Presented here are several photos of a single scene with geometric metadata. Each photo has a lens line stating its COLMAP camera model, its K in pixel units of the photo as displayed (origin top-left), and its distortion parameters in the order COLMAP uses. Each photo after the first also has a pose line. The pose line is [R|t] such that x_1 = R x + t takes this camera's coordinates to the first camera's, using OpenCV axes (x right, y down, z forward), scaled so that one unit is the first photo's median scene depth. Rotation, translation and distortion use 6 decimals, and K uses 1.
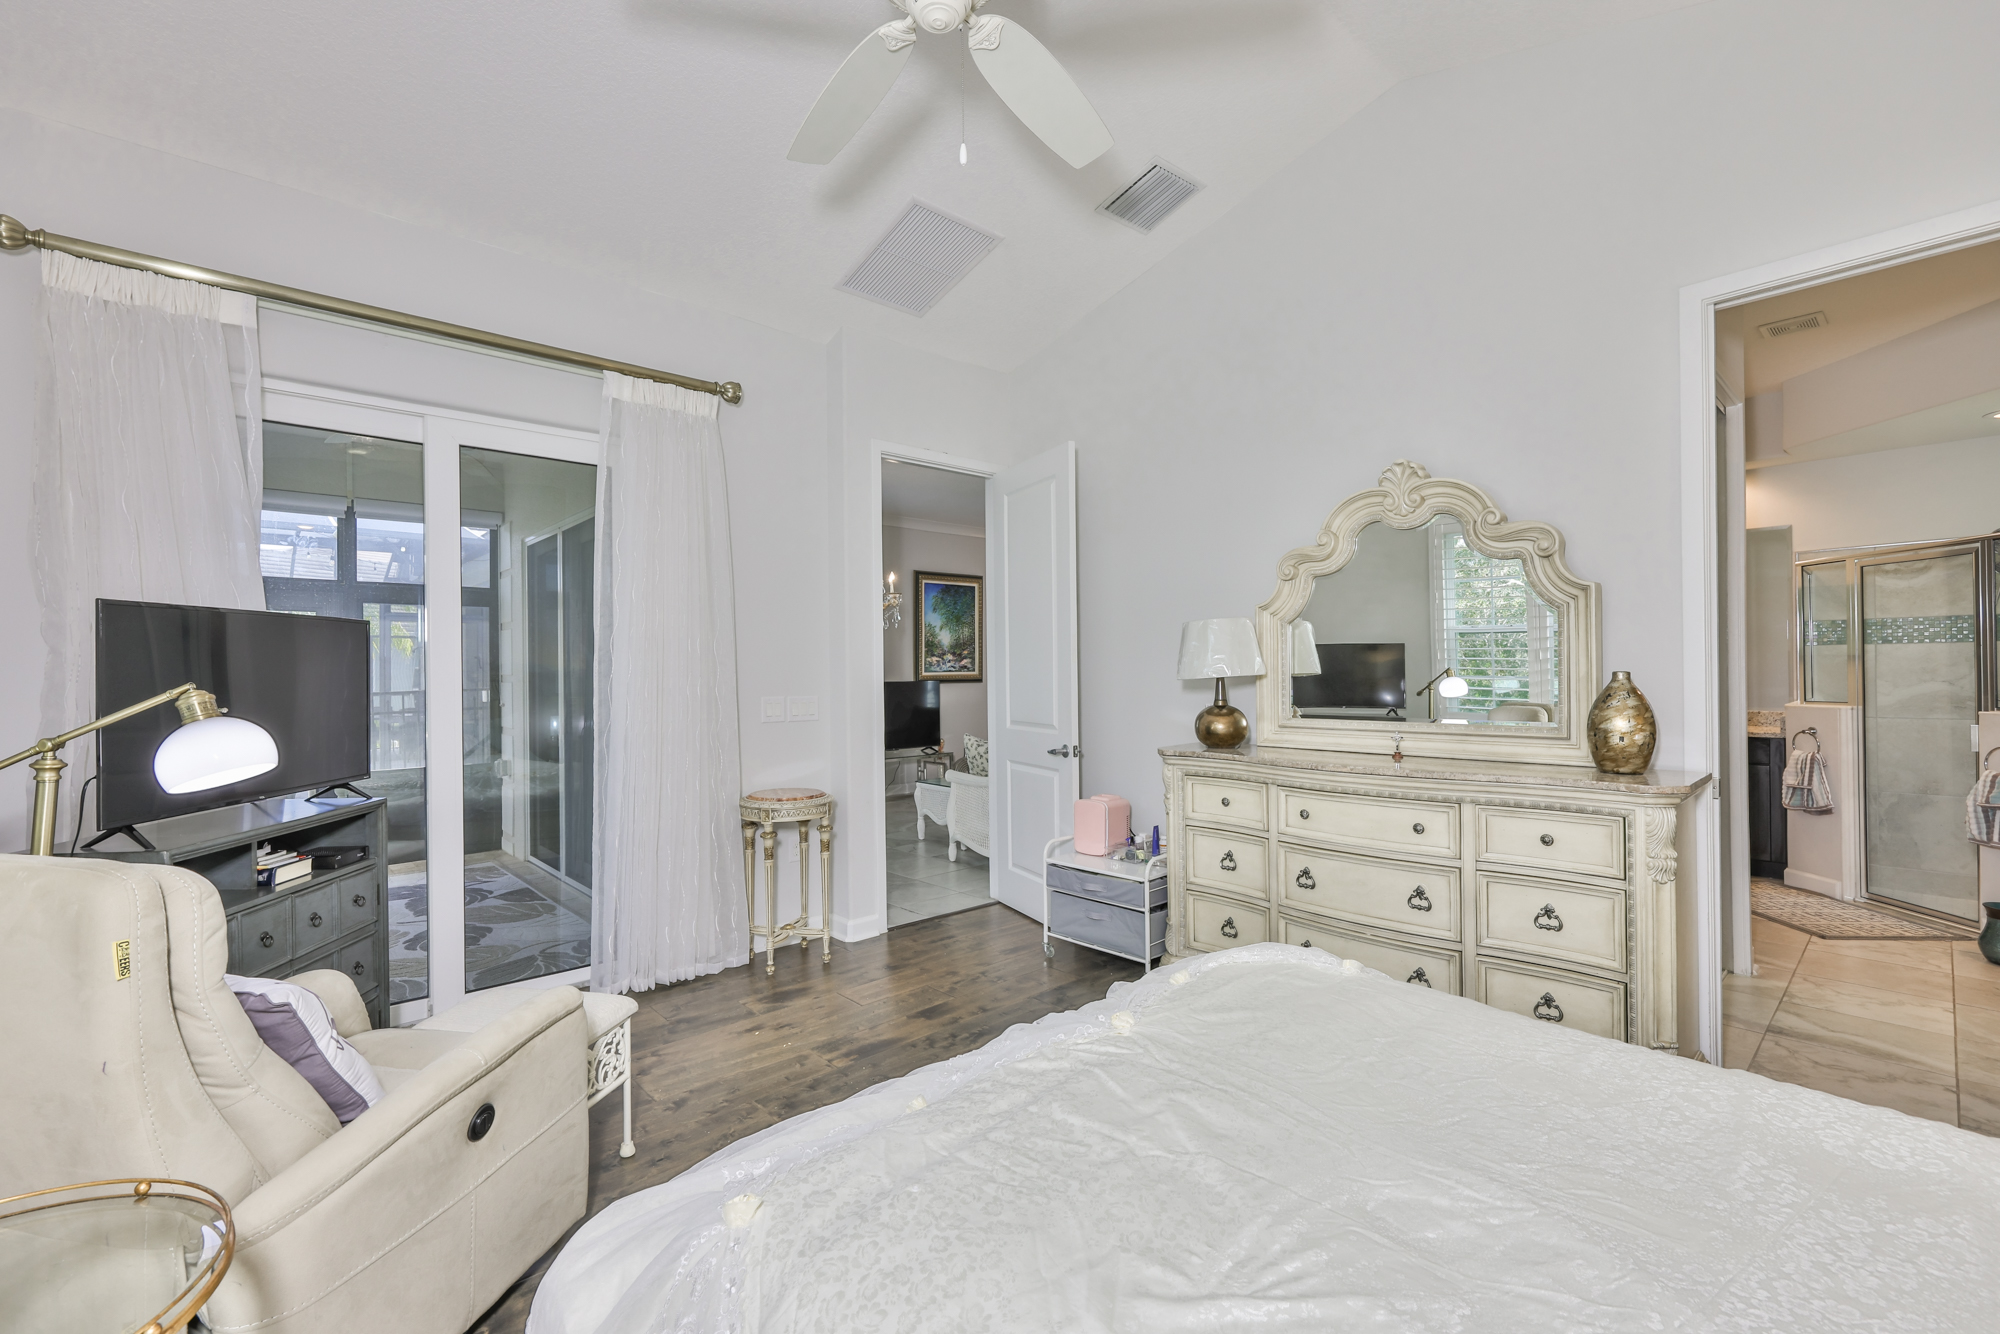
lens RADIAL K [[860.5, 0, 979.9], [0, 860.5, 675.6], [0, 0, 1]] dist [-0.002458, 0.000096]
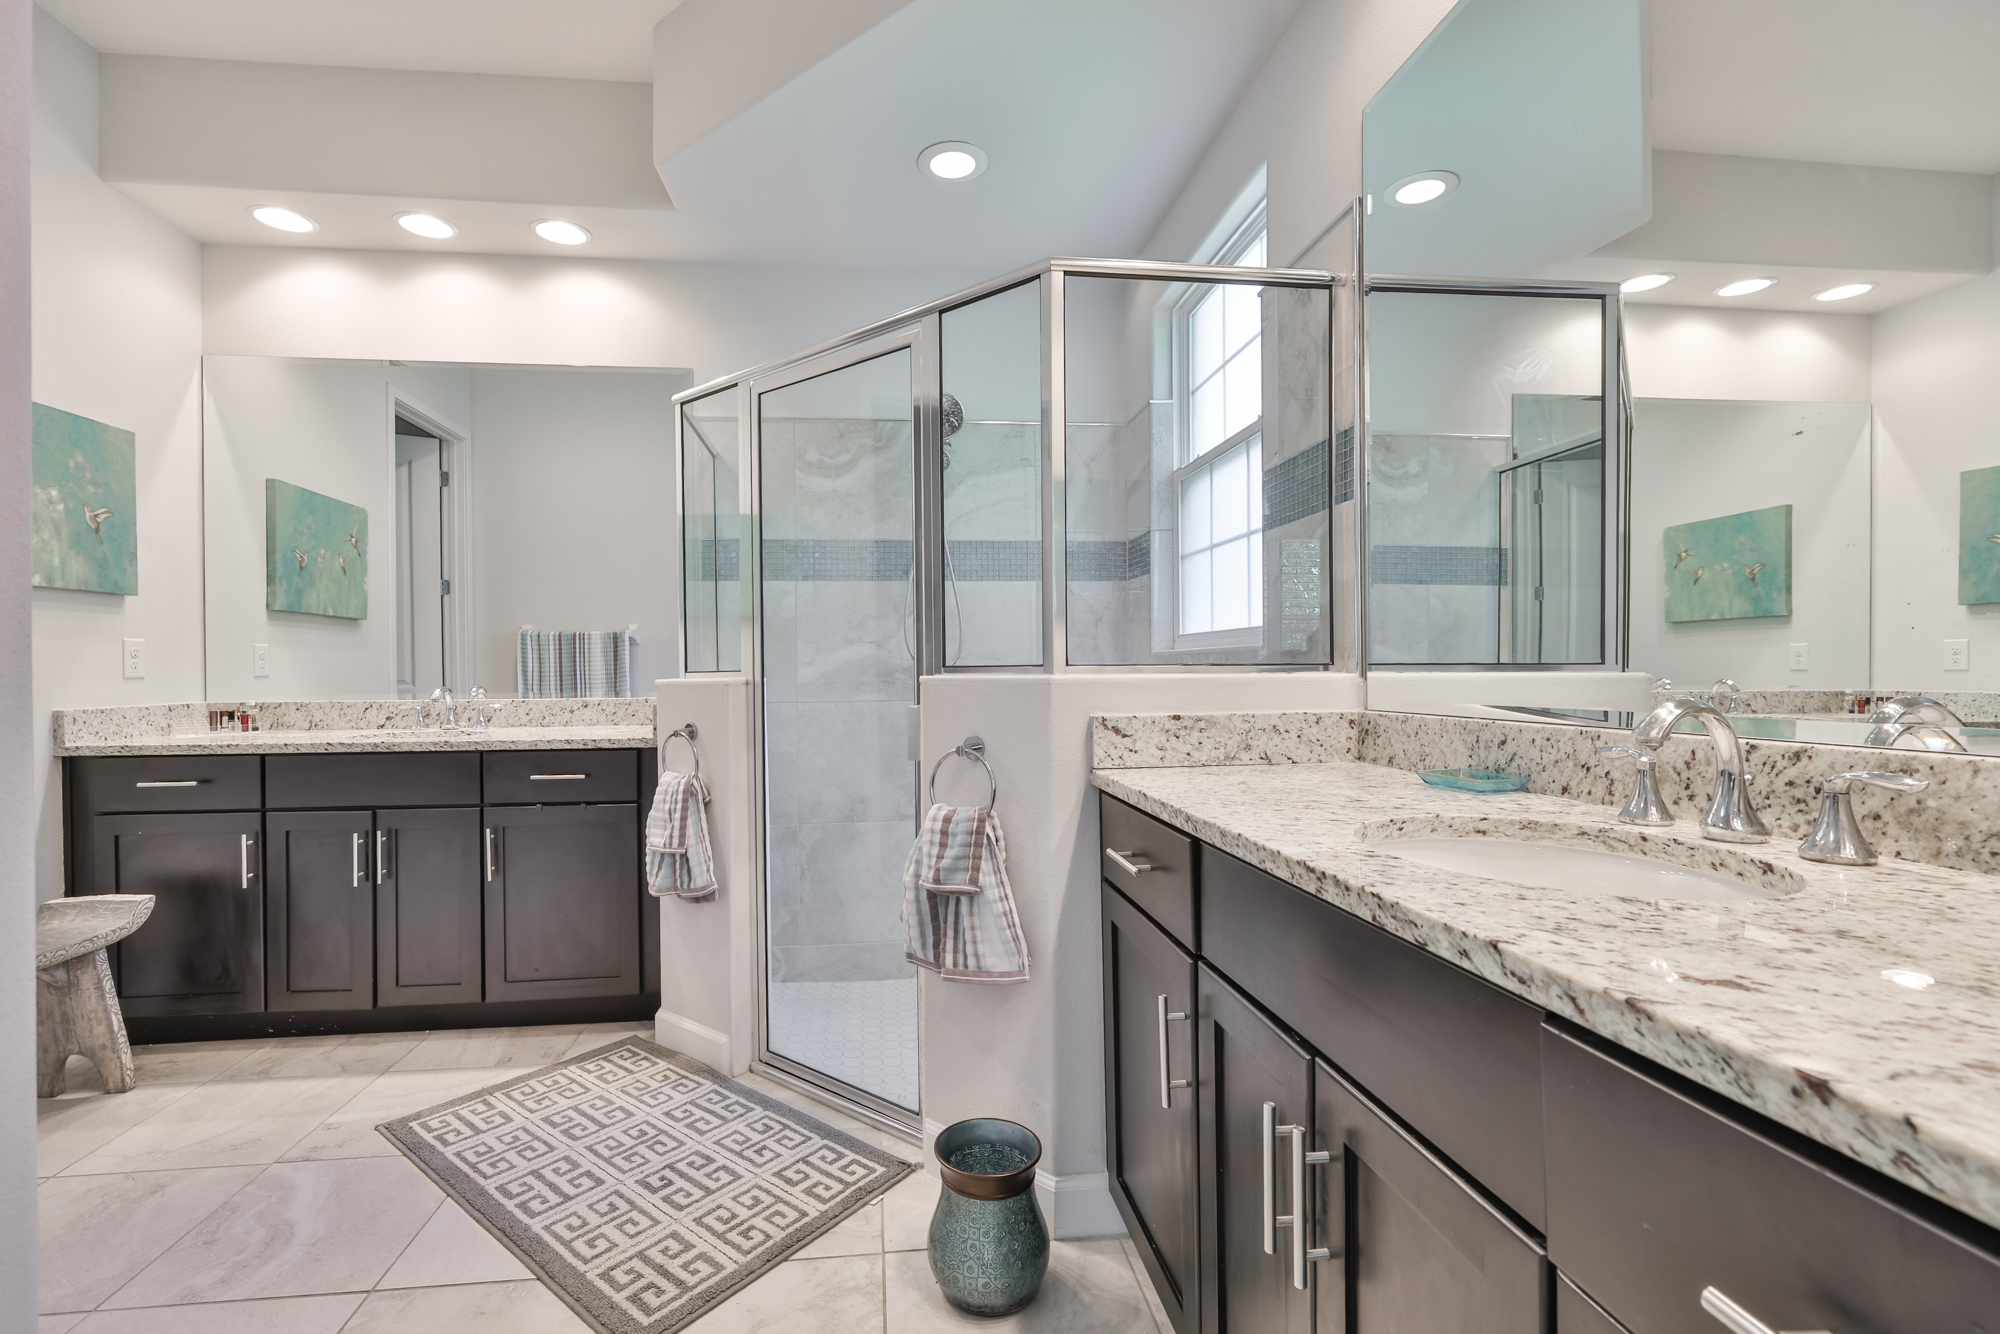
lens RADIAL K [[860.5, 0, 959.4], [0, 860.5, 672.7], [0, 0, 1]] dist [-0.002458, 0.000096]
pose [[0.590214, 0.003392, 0.807239, 0.678003], [0.004387, 0.999963, -0.007409, 0.036496], [-0.807235, 0.007915, 0.590178, 0.598837]]
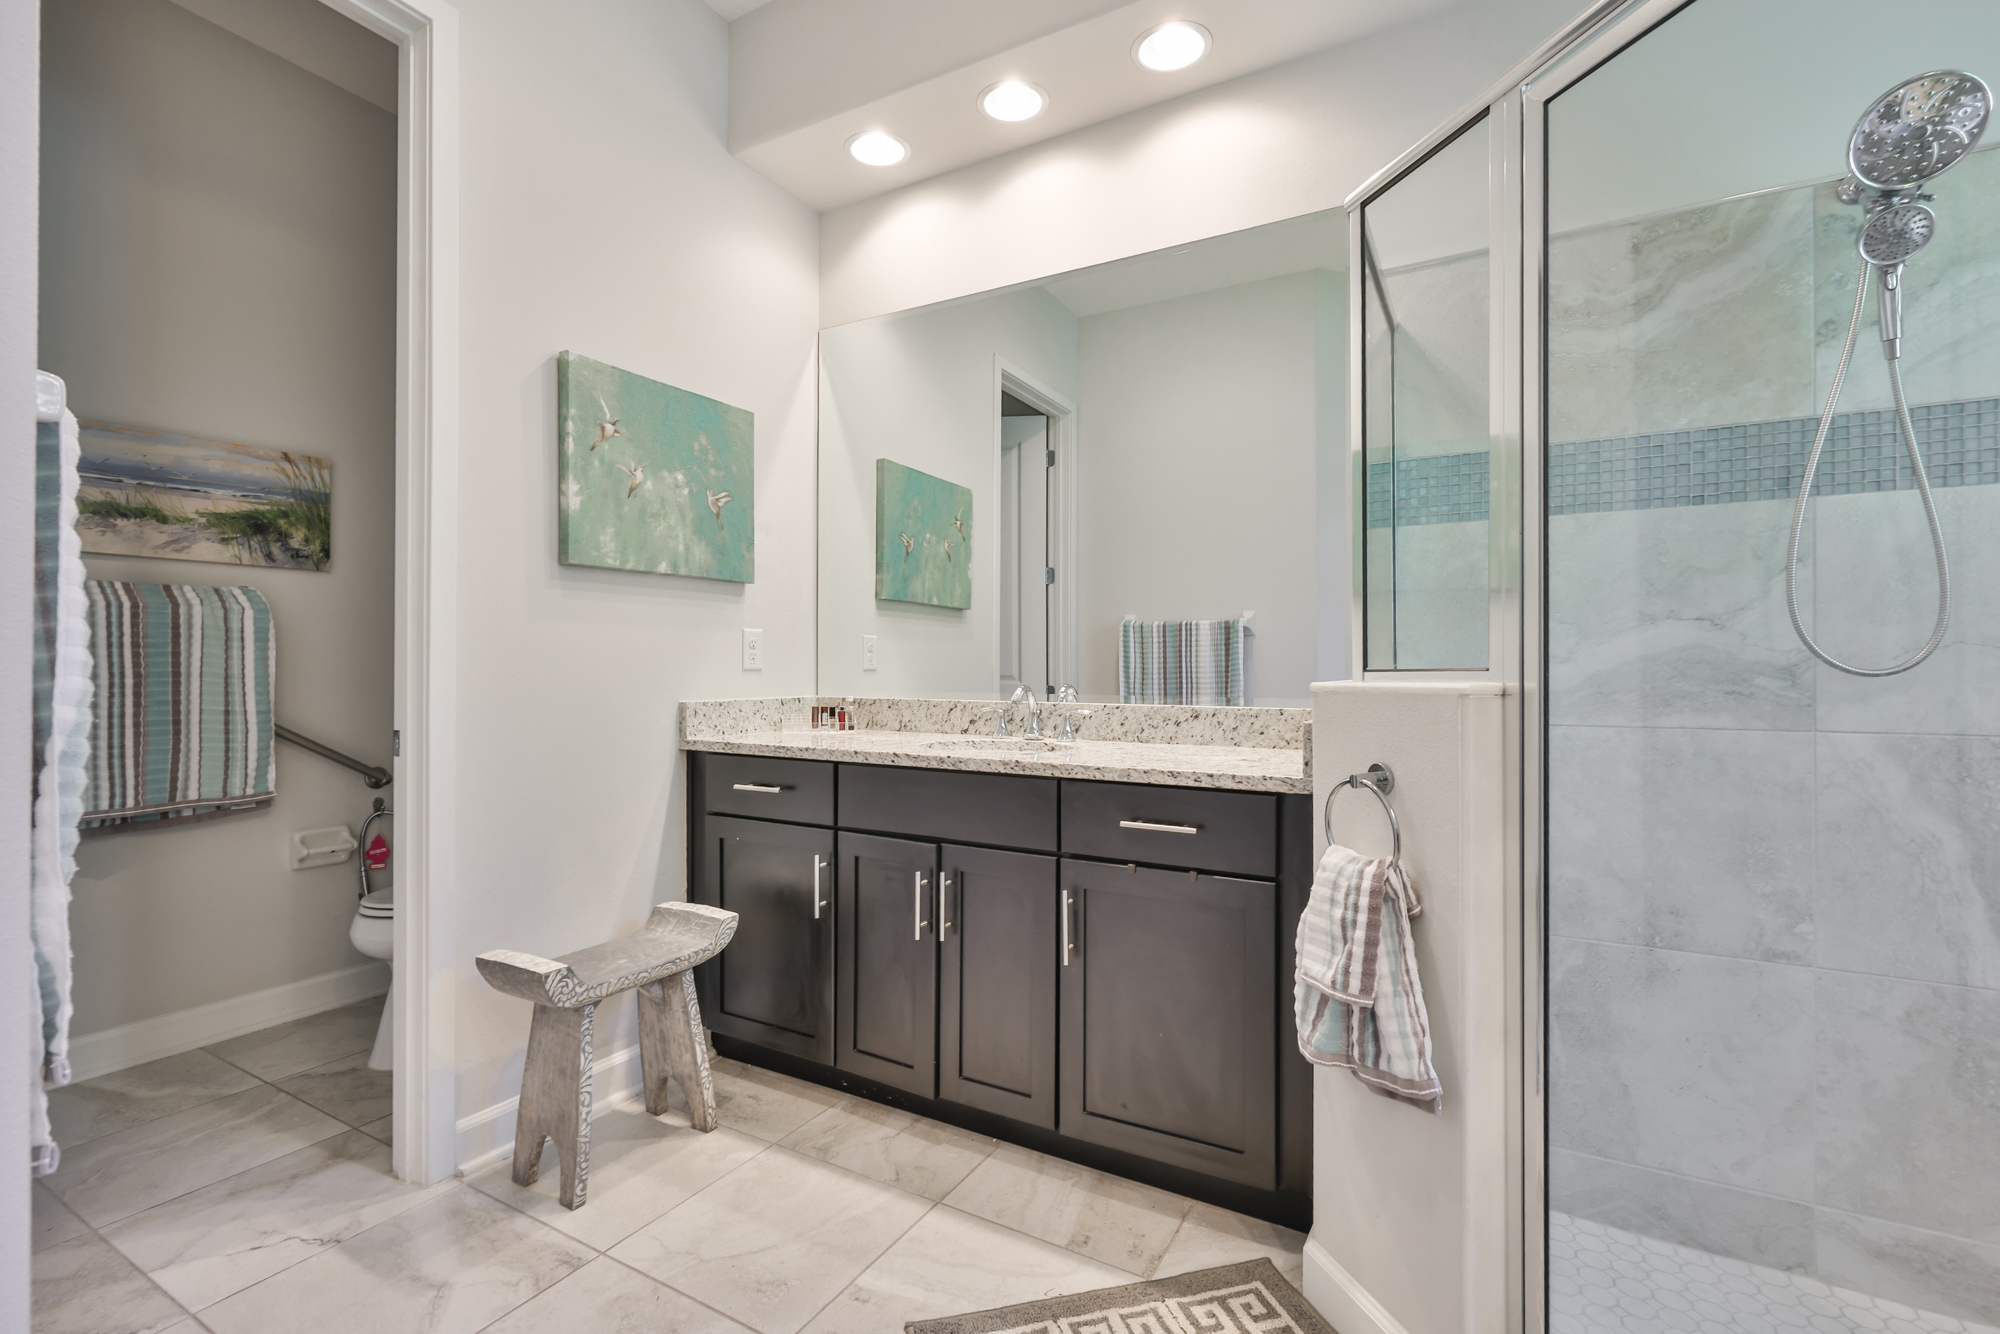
lens RADIAL K [[860.5, 0, 997.9], [0, 860.5, 670.1], [0, 0, 1]] dist [-0.002458, 0.000096]
pose [[0.951321, 0.014803, 0.307845, 0.788487], [-0.013481, 0.999889, -0.006420, 0.035055], [-0.307906, 0.001957, 0.951415, 0.796995]]
